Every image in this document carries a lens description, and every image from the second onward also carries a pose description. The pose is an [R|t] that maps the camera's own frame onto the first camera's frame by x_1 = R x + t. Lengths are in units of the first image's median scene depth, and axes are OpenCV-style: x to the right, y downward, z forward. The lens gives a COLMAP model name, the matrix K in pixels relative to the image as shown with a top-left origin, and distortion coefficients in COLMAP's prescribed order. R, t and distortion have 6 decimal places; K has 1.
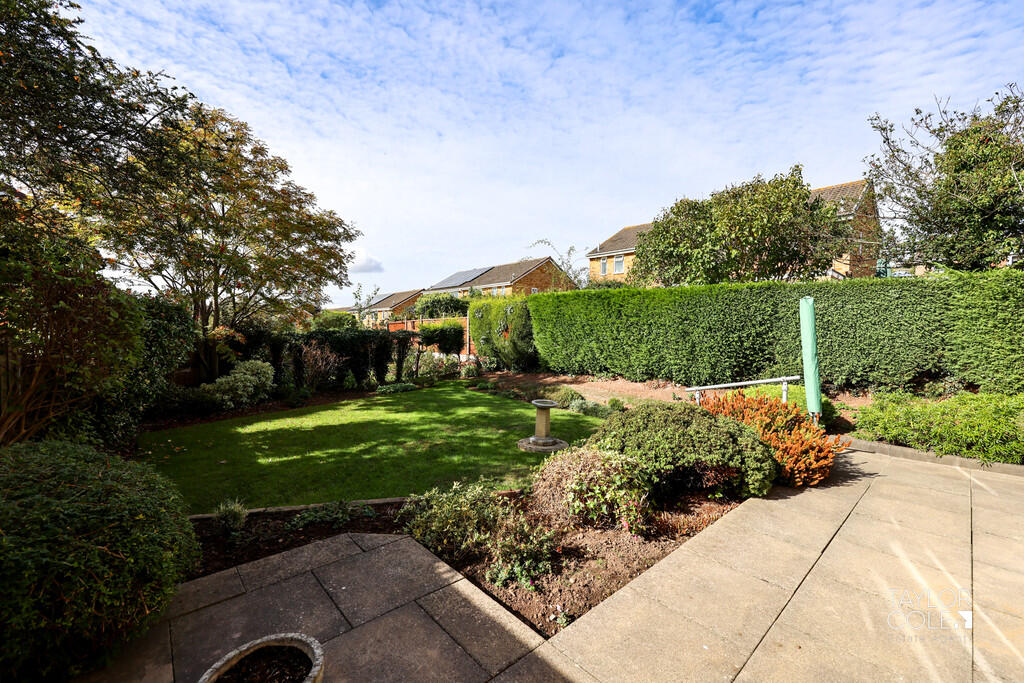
lens RADIAL K [[409.2, 0, 506.7], [0, 409.2, 341.4], [0, 0, 1]] dist [-0.001311, -0.000134]
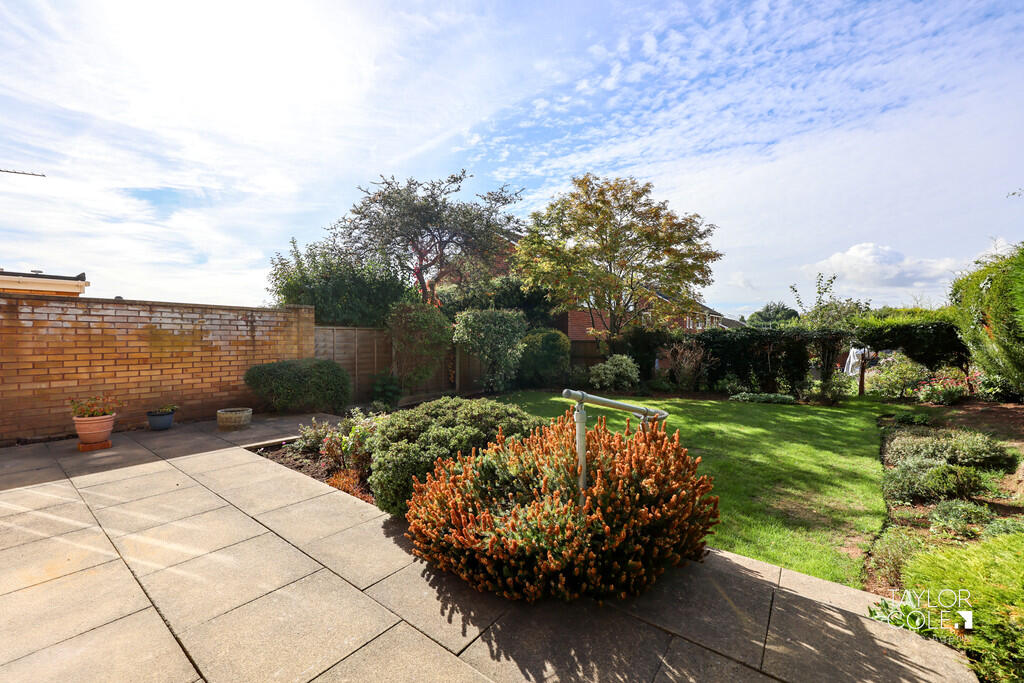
lens RADIAL K [[409.2, 0, 506.7], [0, 409.2, 341.4], [0, 0, 1]] dist [-0.001311, -0.000134]
pose [[0.215947, 0.001033, -0.976404, 0.506720], [-0.007616, 0.999971, -0.000626, 0.006368], [0.976375, 0.007571, 0.215949, 0.365666]]
